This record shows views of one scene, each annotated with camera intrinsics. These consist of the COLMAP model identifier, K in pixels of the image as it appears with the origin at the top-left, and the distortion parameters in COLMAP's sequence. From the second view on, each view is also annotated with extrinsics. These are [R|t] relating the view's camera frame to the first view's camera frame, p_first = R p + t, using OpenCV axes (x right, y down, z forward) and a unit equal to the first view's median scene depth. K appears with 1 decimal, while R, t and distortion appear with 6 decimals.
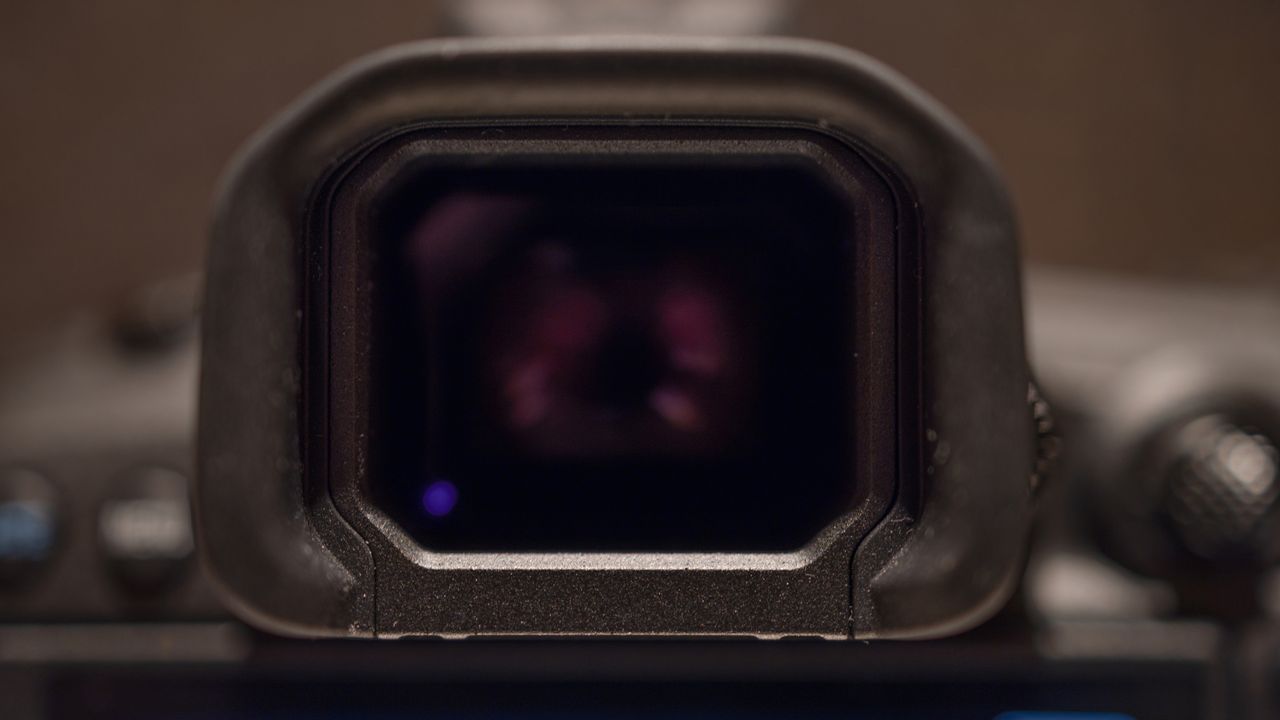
lens RADIAL K [[2185.0, 0, 640.2], [0, 2185.0, 360.7], [0, 0, 1]] dist [-0.130581, 0.000000]
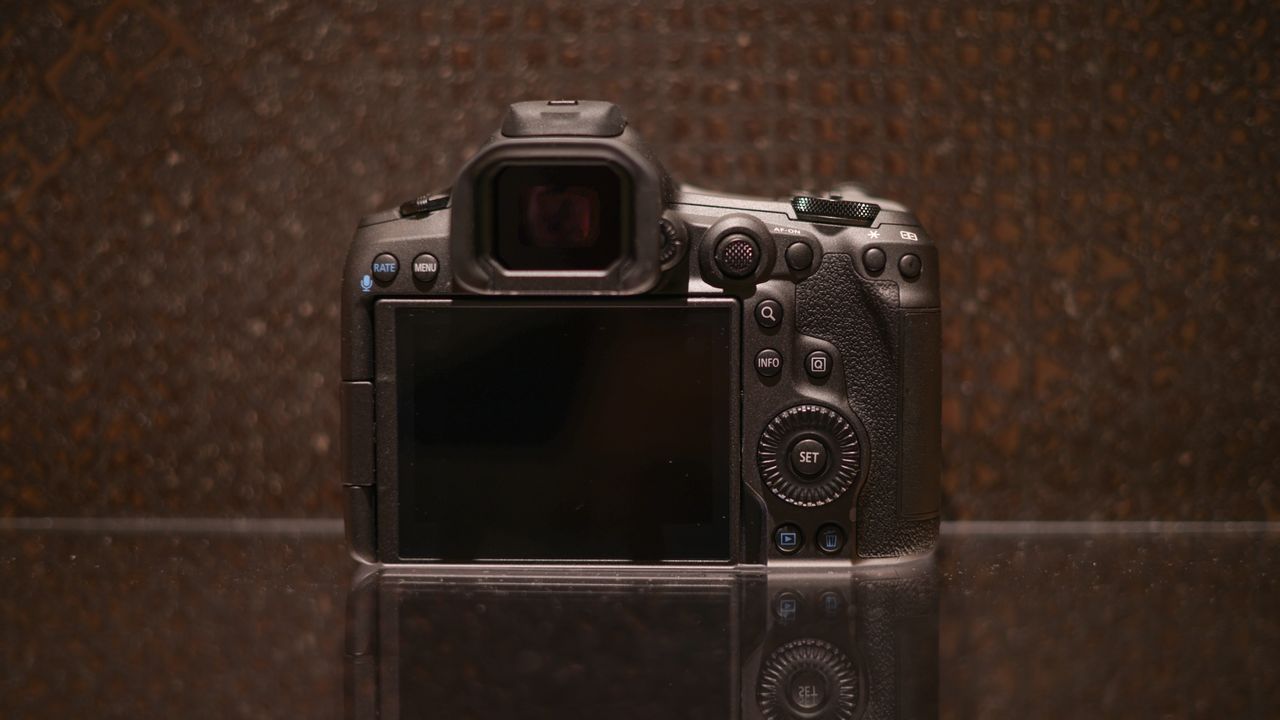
lens RADIAL K [[2331.5, 0, 604.0], [0, 2331.5, 422.7], [0, 0, 1]] dist [-0.086078, 0.000000]
pose [[0.998876, -0.000522, -0.047396, 0.263796], [0.006034, 0.993204, 0.116230, -0.120580], [0.047013, -0.116385, 0.992091, -3.053183]]
